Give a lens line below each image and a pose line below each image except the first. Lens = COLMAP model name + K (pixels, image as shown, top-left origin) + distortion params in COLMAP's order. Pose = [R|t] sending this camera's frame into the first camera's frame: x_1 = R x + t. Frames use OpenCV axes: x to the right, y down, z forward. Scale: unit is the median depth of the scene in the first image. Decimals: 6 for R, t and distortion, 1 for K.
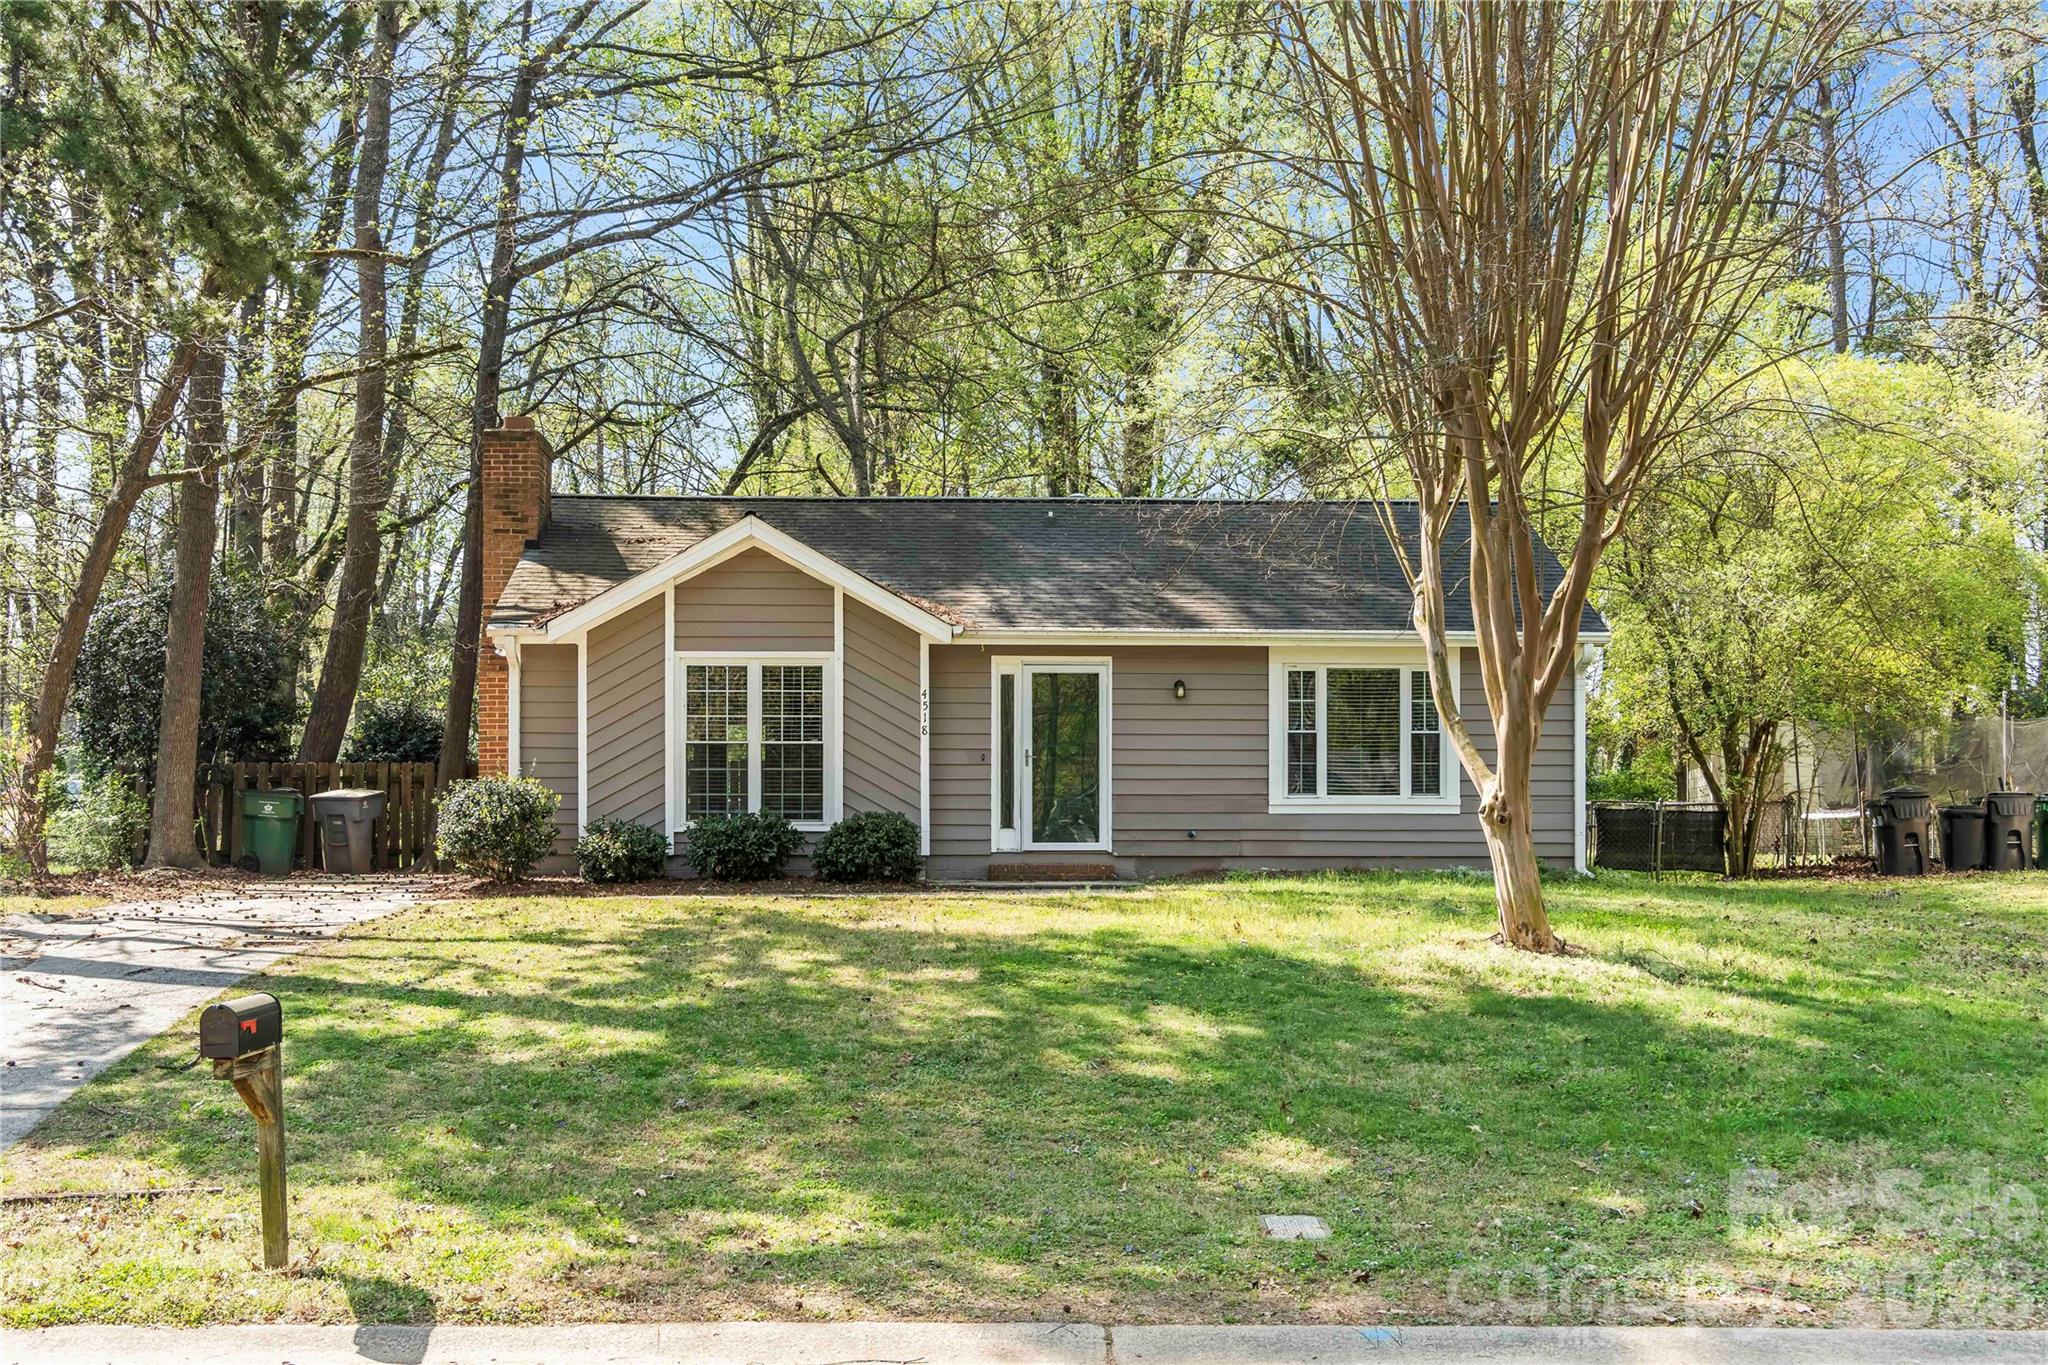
lens RADIAL K [[2314.6, 0, 979.8], [0, 2314.6, 726.6], [0, 0, 1]] dist [0.001018, 0.000000]
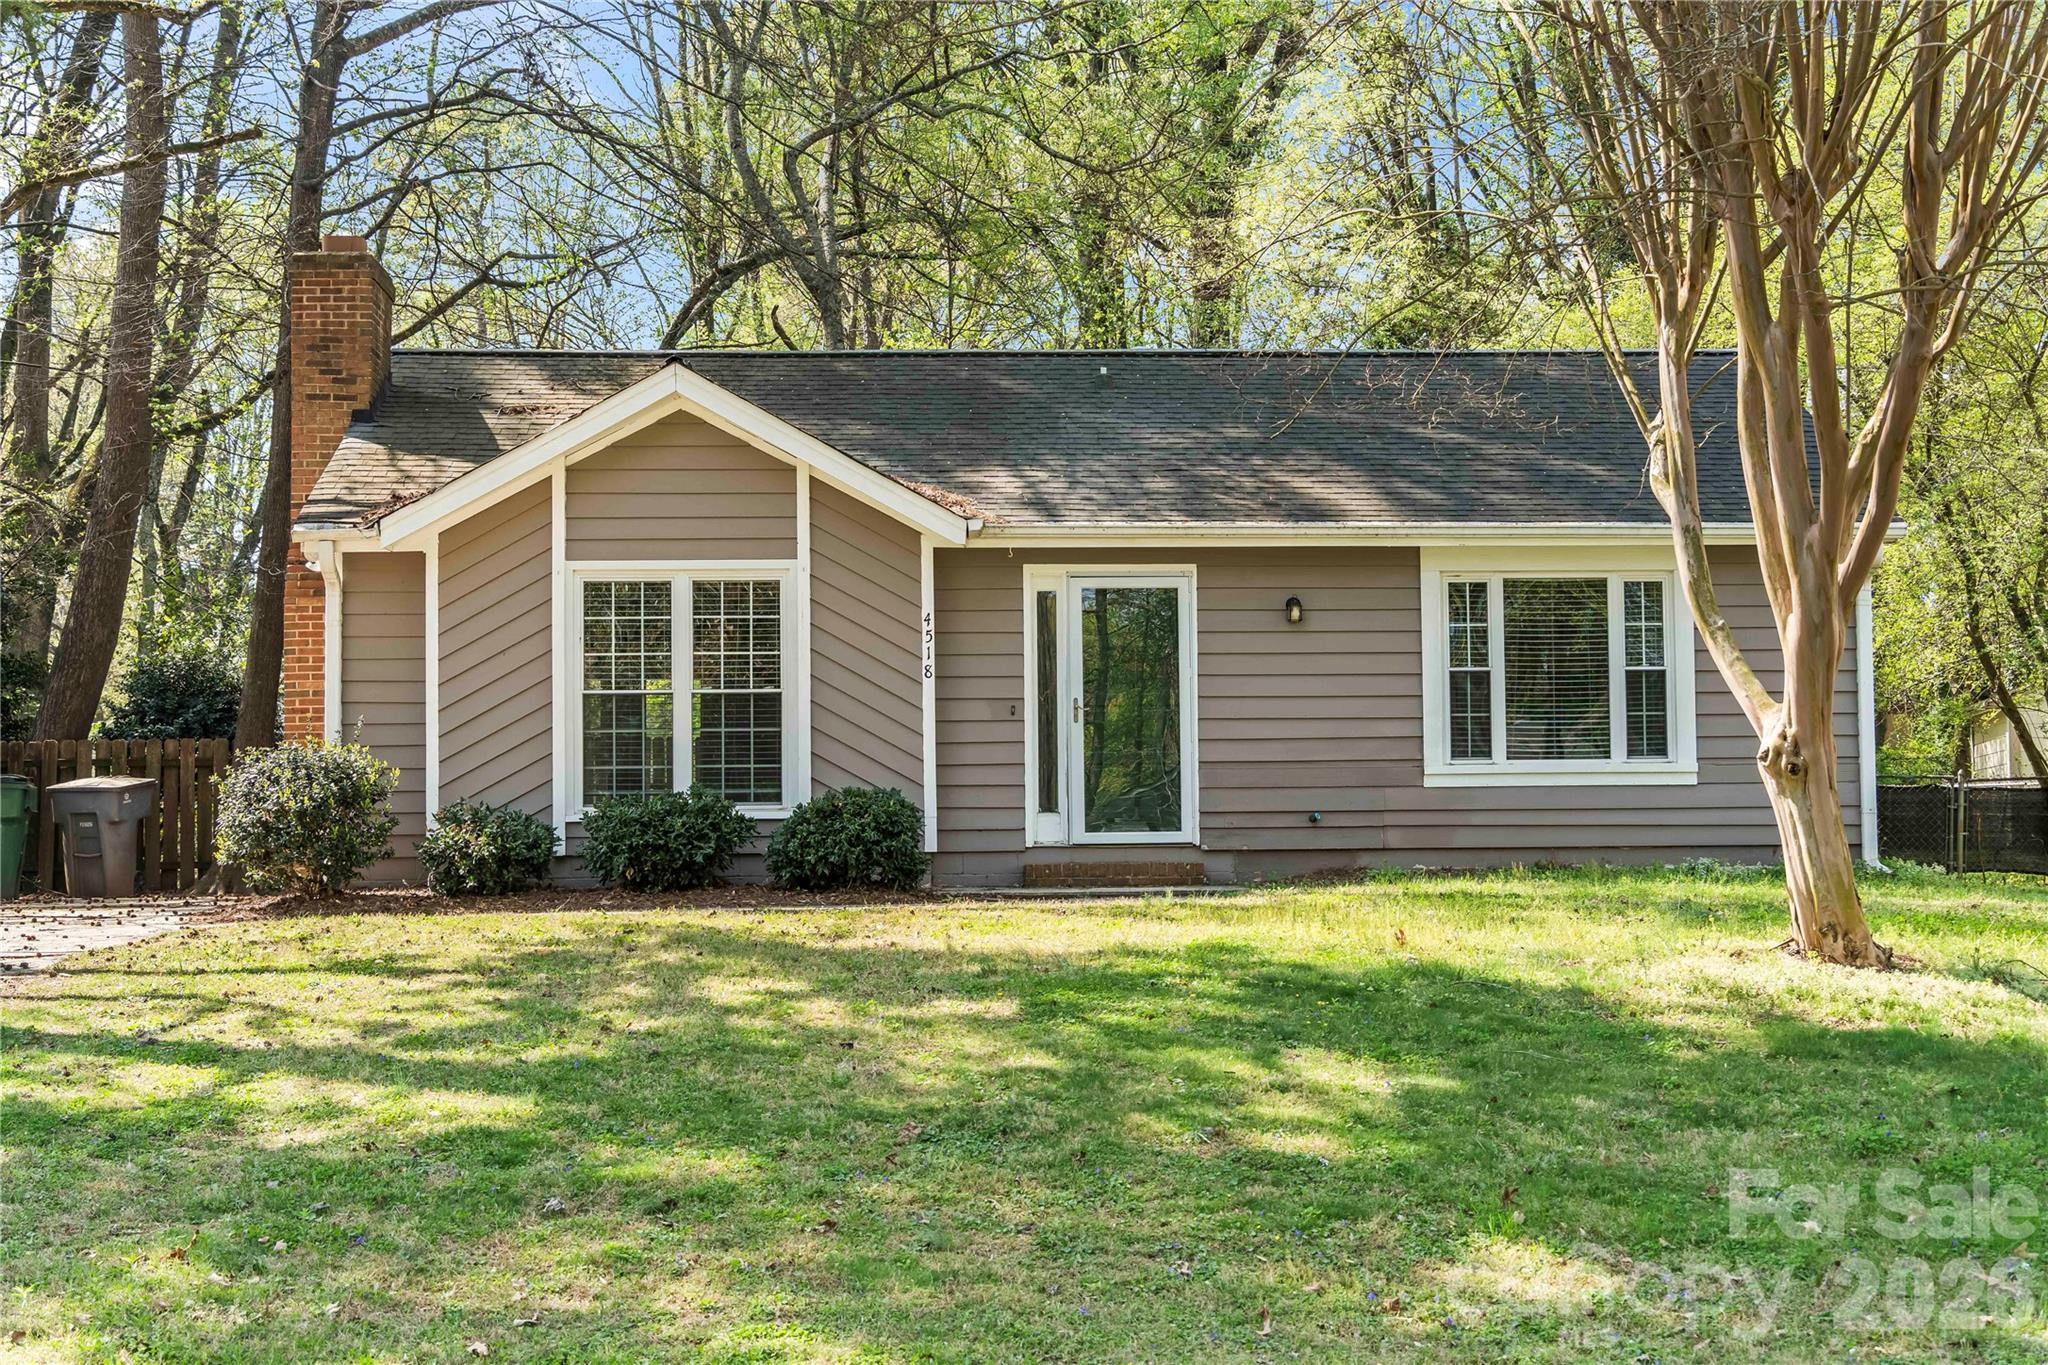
lens RADIAL K [[3045.4, 0, 1071.9], [0, 3045.4, 593.6], [0, 0, 1]] dist [0.011183, 0.000000]
pose [[0.999614, -0.009388, 0.026150, -0.004476], [0.010515, 0.999007, -0.043301, 0.018227], [-0.025718, 0.043560, 0.998720, 0.086236]]
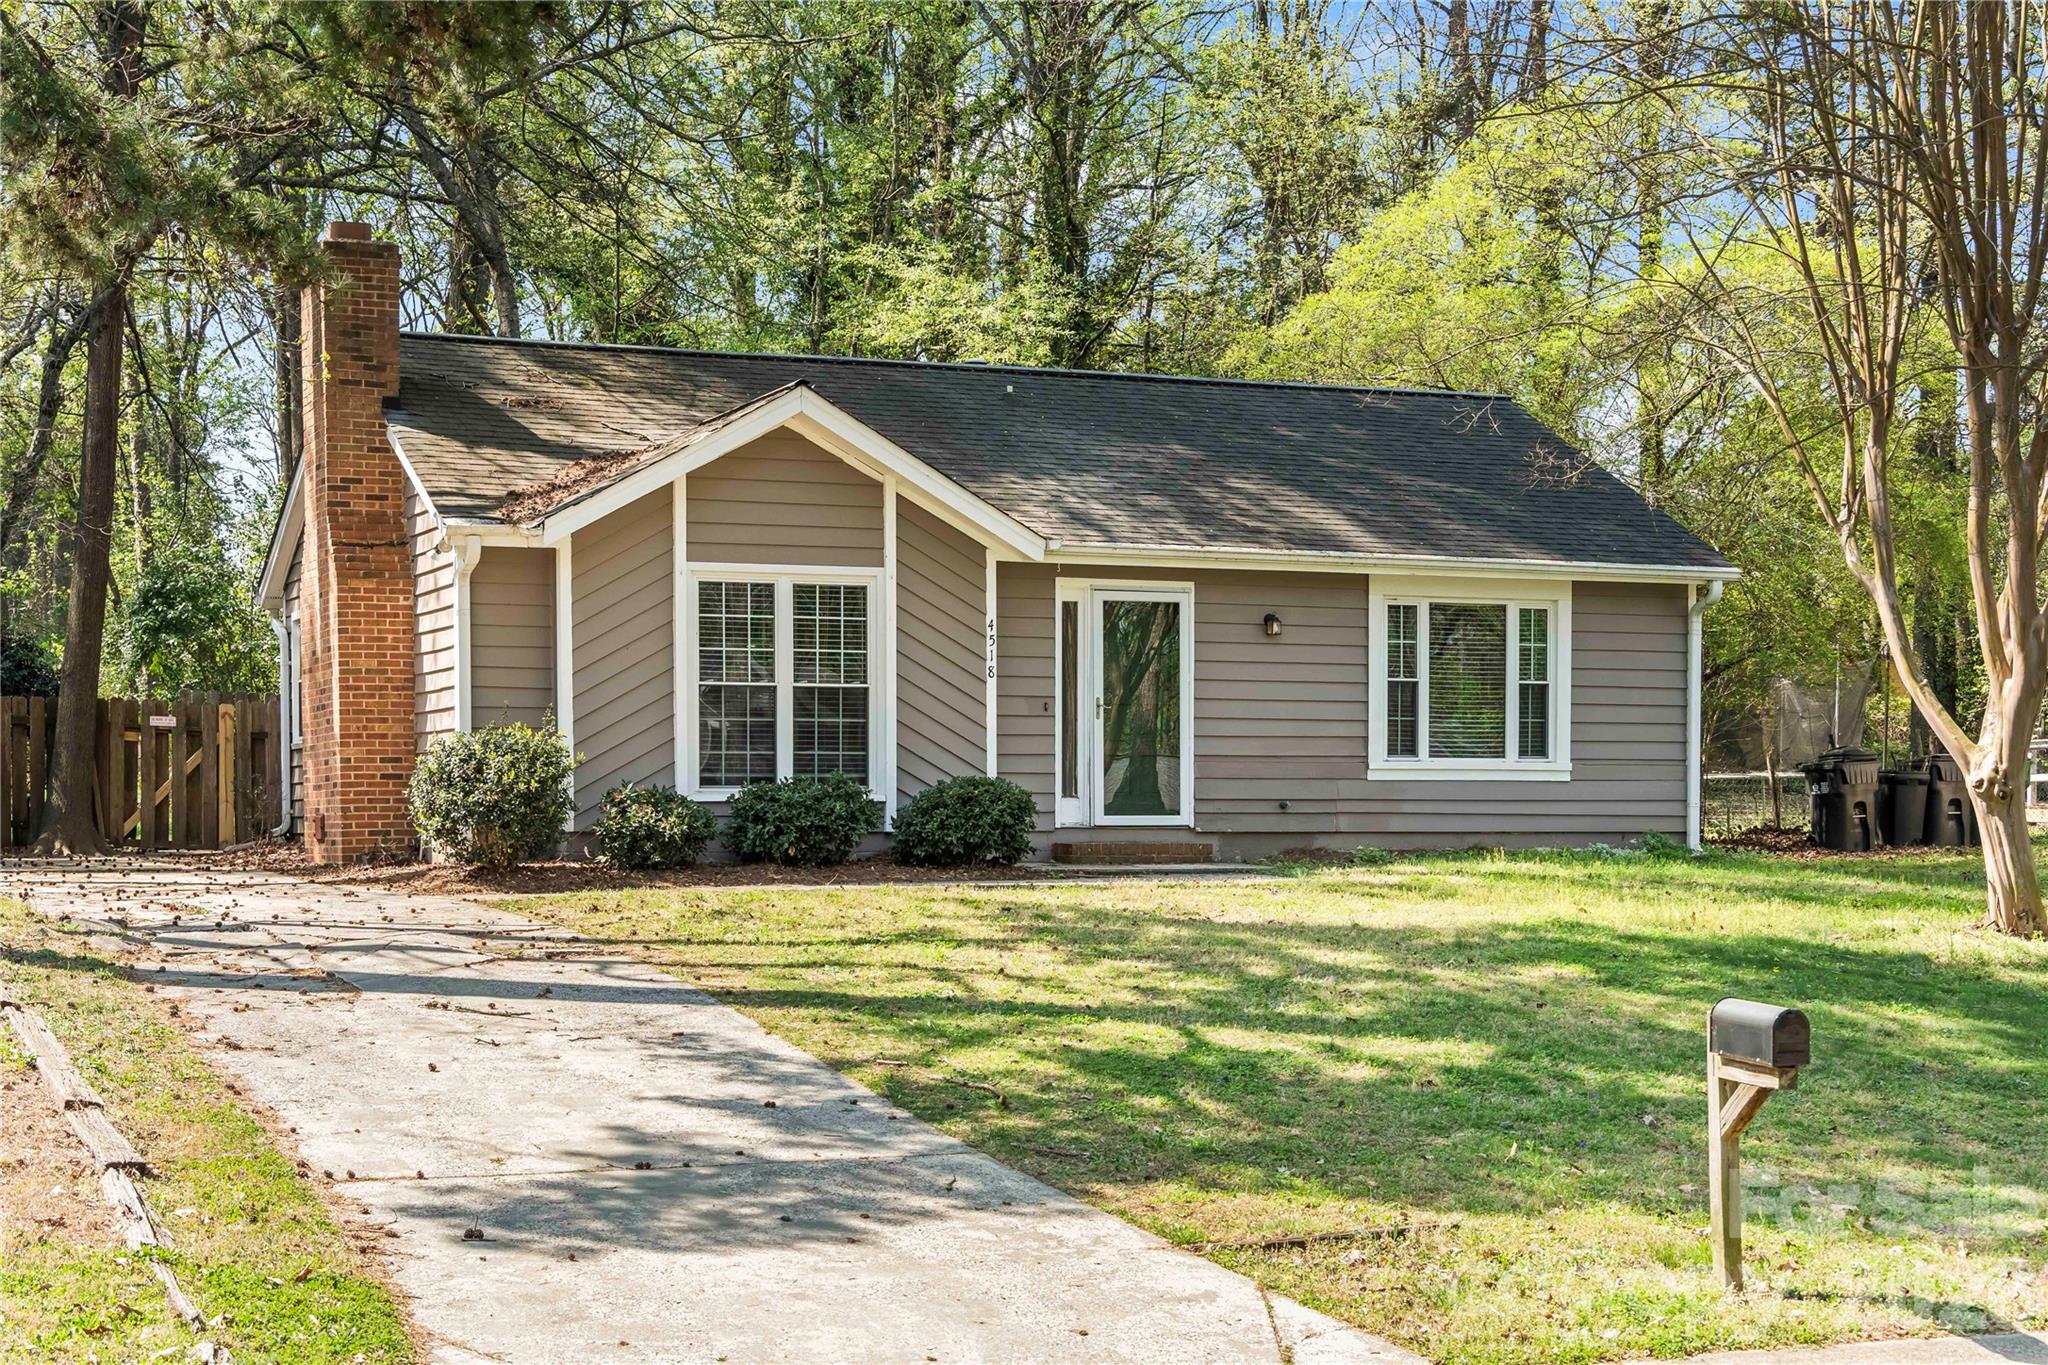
lens RADIAL K [[3320.2, 0, 990.7], [0, 3320.2, 782.3], [0, 0, 1]] dist [0.012554, 0.000000]
pose [[0.933658, 0.002875, 0.358155, -0.422118], [-0.018541, 0.999015, 0.040314, -0.006256], [-0.357686, -0.044280, 0.932791, -0.041798]]
